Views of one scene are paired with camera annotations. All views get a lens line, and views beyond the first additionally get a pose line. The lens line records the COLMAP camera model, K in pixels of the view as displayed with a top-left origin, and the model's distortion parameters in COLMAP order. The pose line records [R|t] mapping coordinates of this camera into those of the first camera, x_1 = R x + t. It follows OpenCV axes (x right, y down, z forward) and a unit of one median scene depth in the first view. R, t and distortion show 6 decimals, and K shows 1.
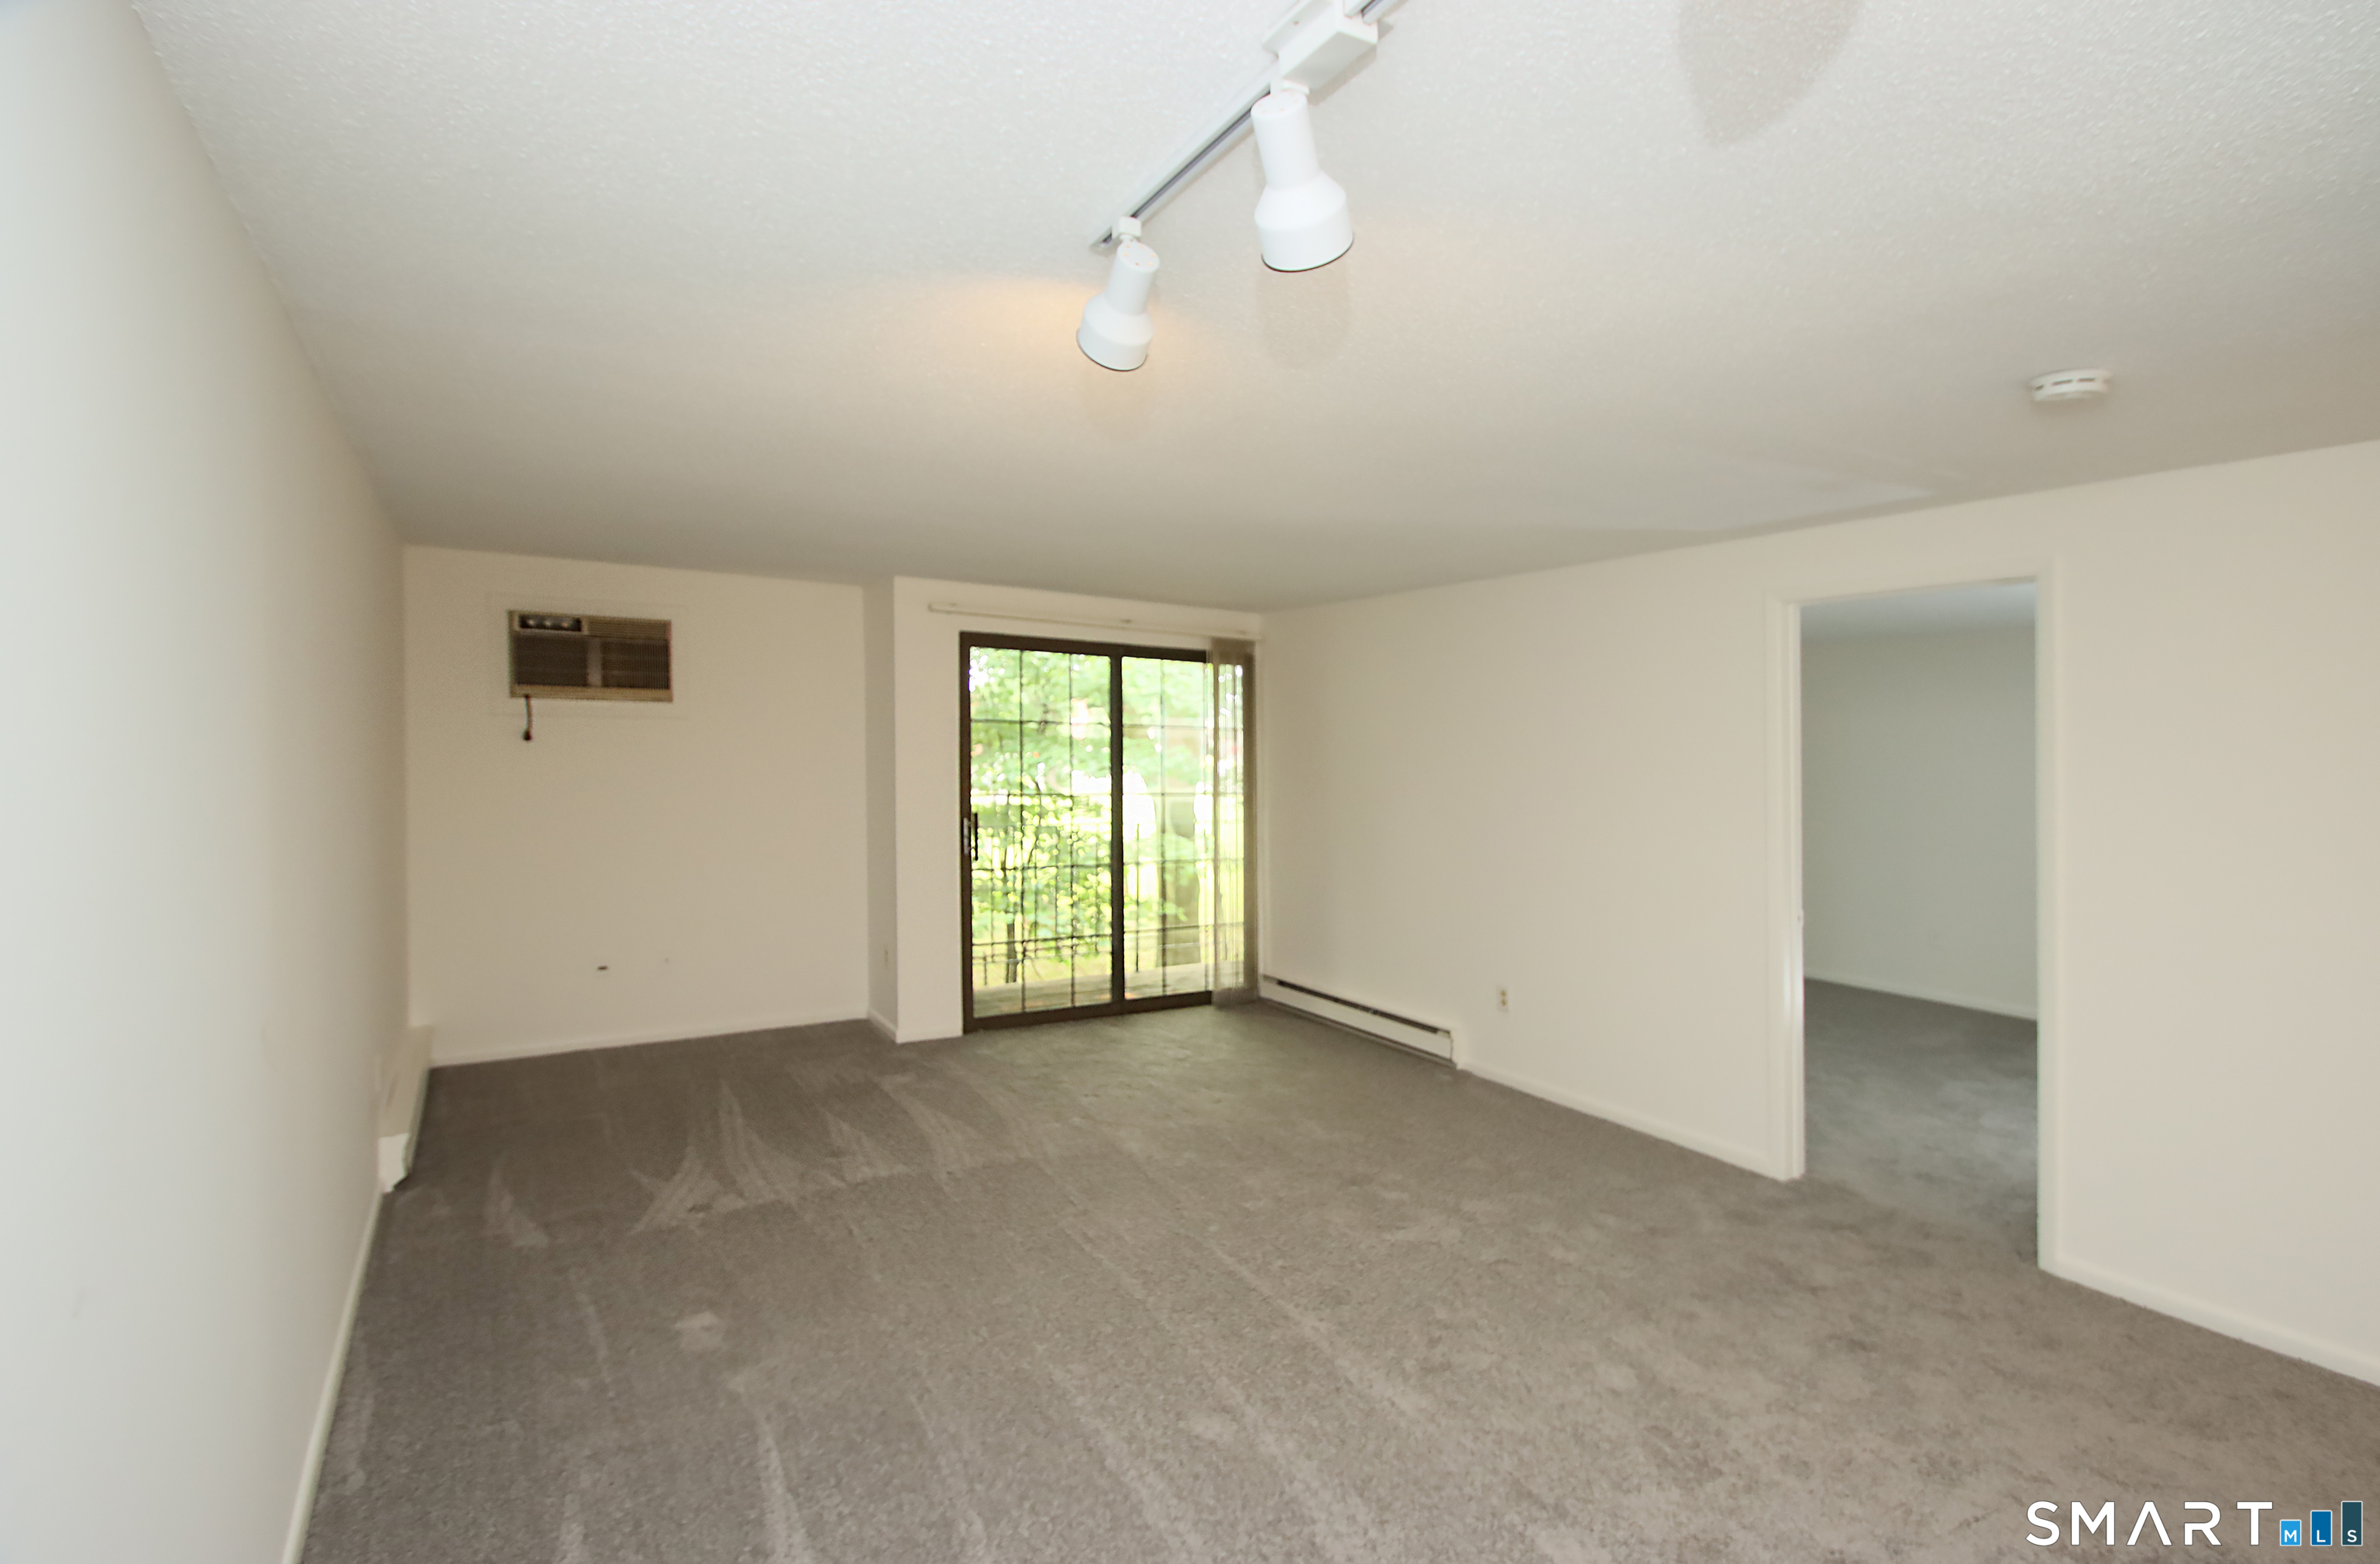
lens RADIAL K [[1126.4, 0, 1185.9], [0, 1126.4, 739.0], [0, 0, 1]] dist [-0.000524, -0.000030]
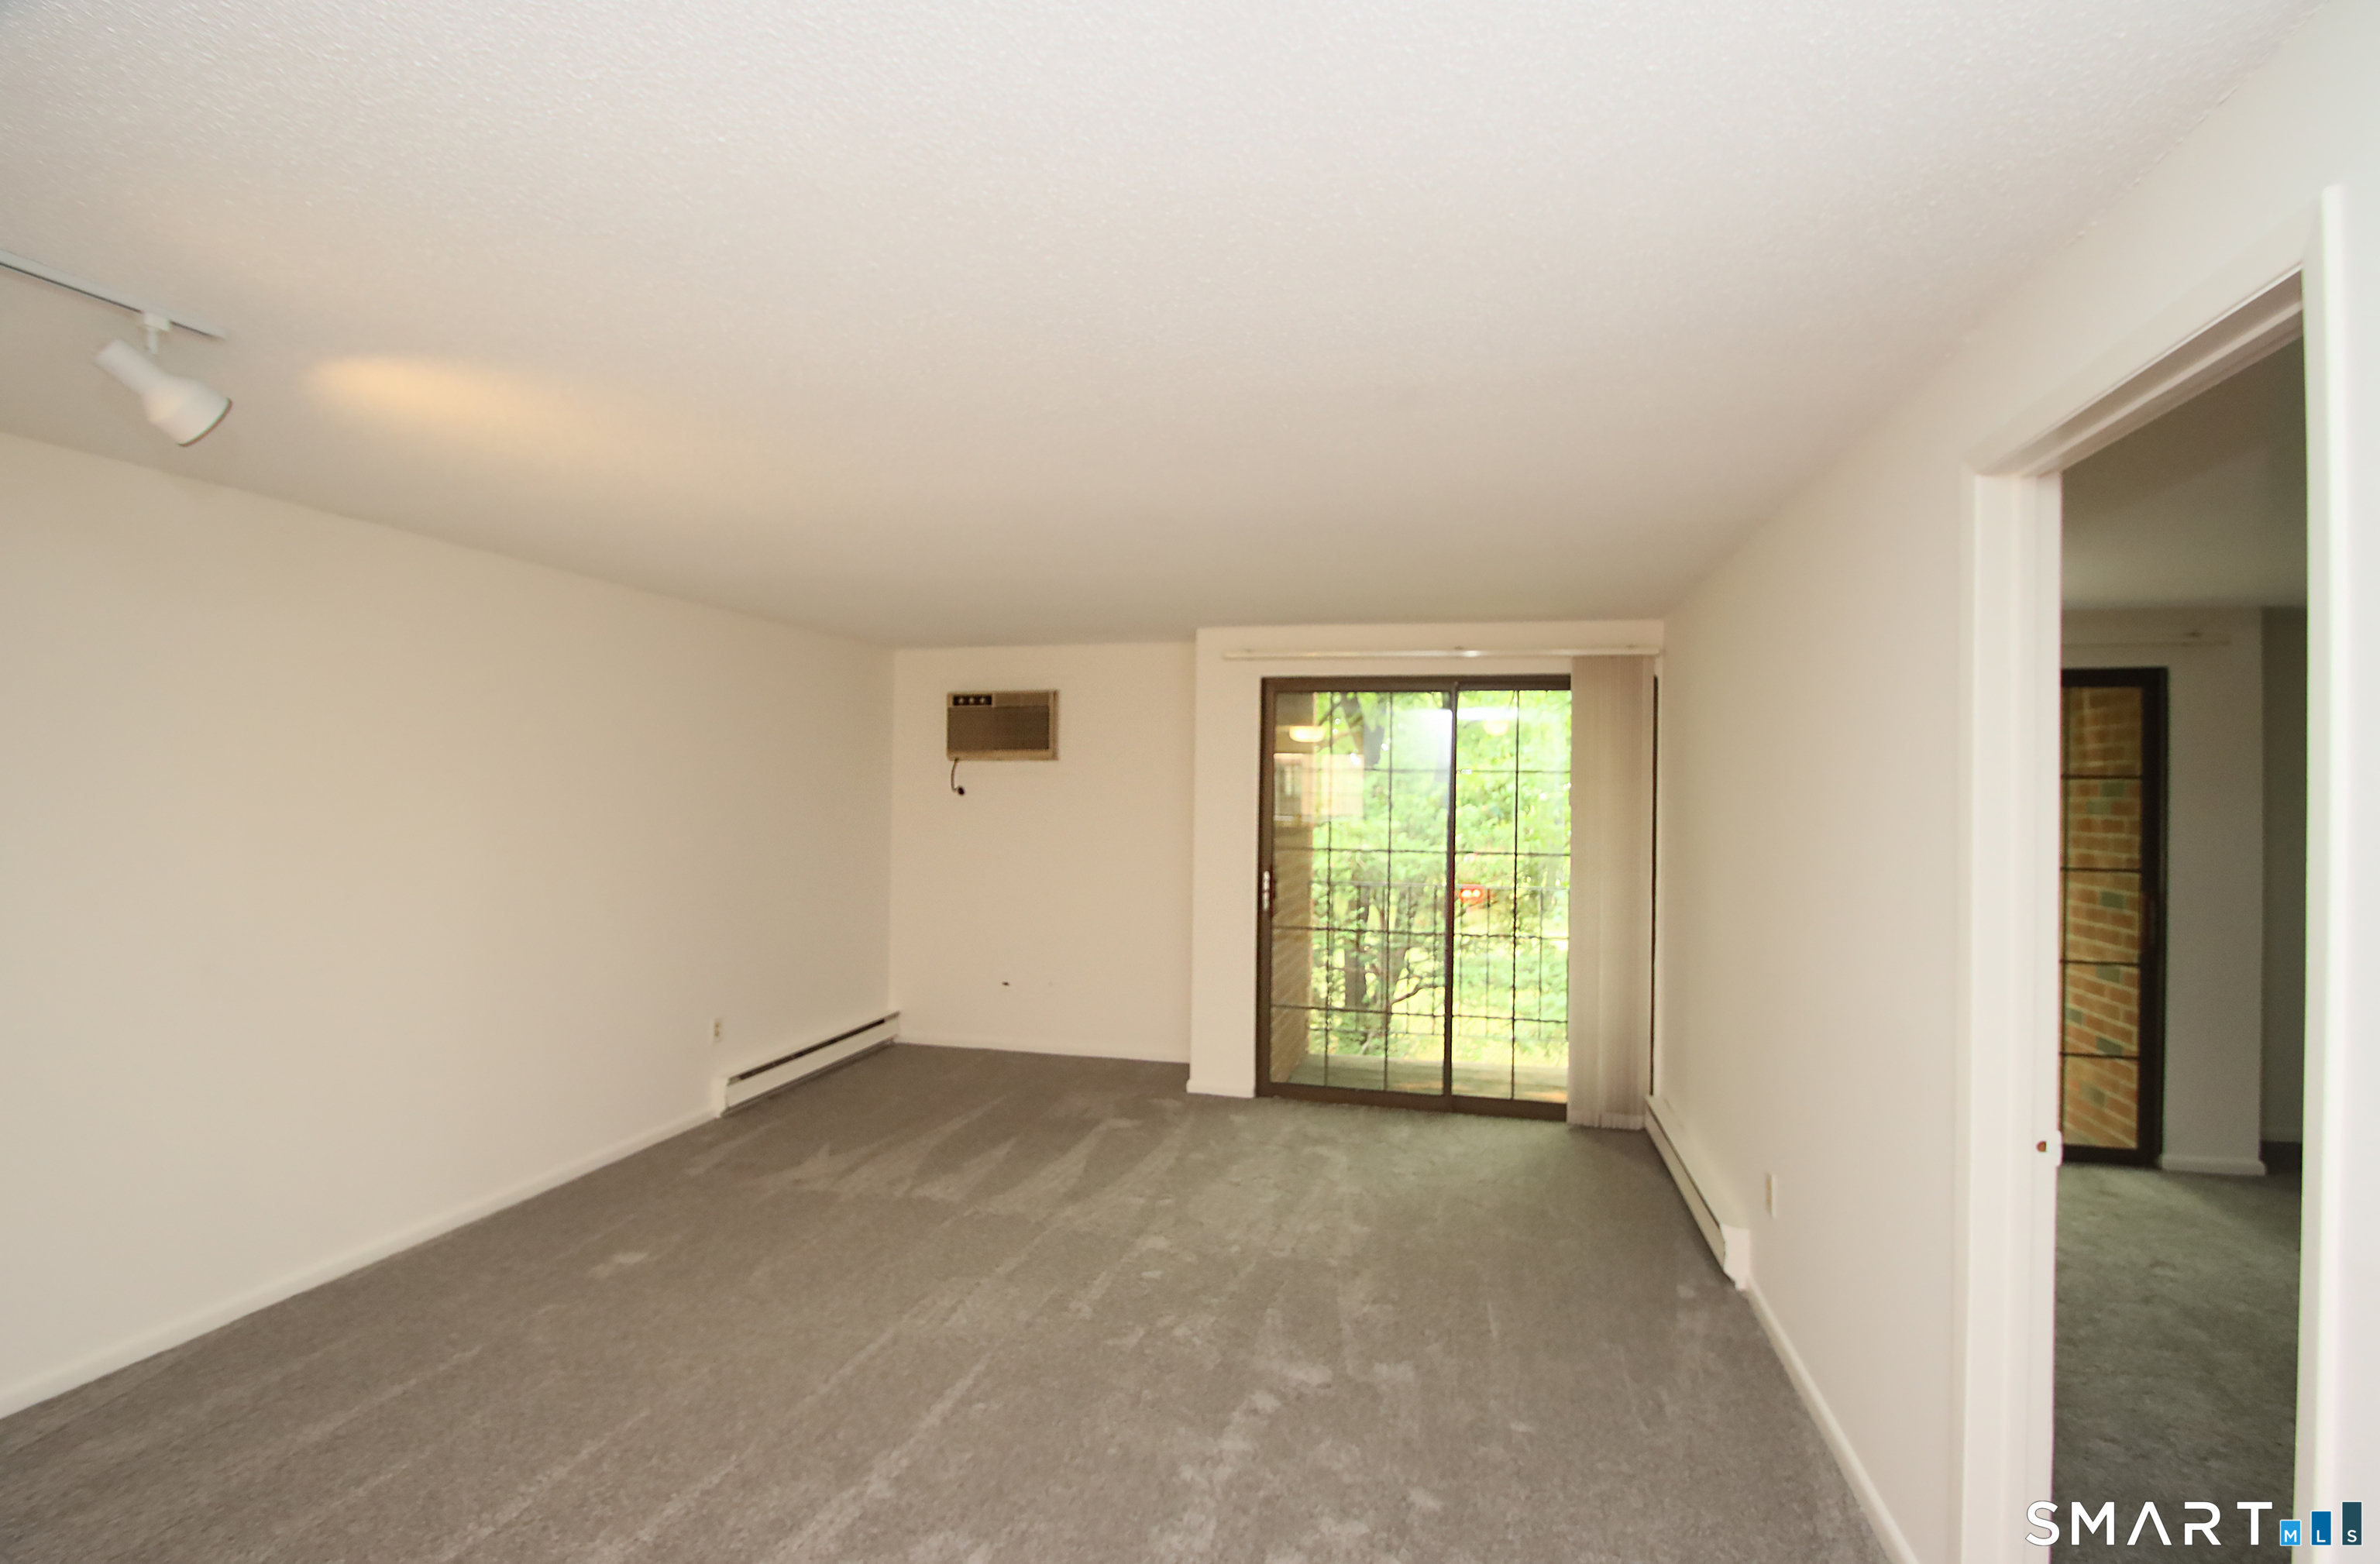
lens RADIAL K [[1107.9, 0, 1190.0], [0, 1107.9, 782.0], [0, 0, 1]] dist [-0.001883, -0.000384]
pose [[0.695606, -0.019277, -0.718165, 0.471141], [0.008678, 0.999792, -0.018430, 0.011869], [0.718371, 0.006588, 0.695629, 0.317451]]
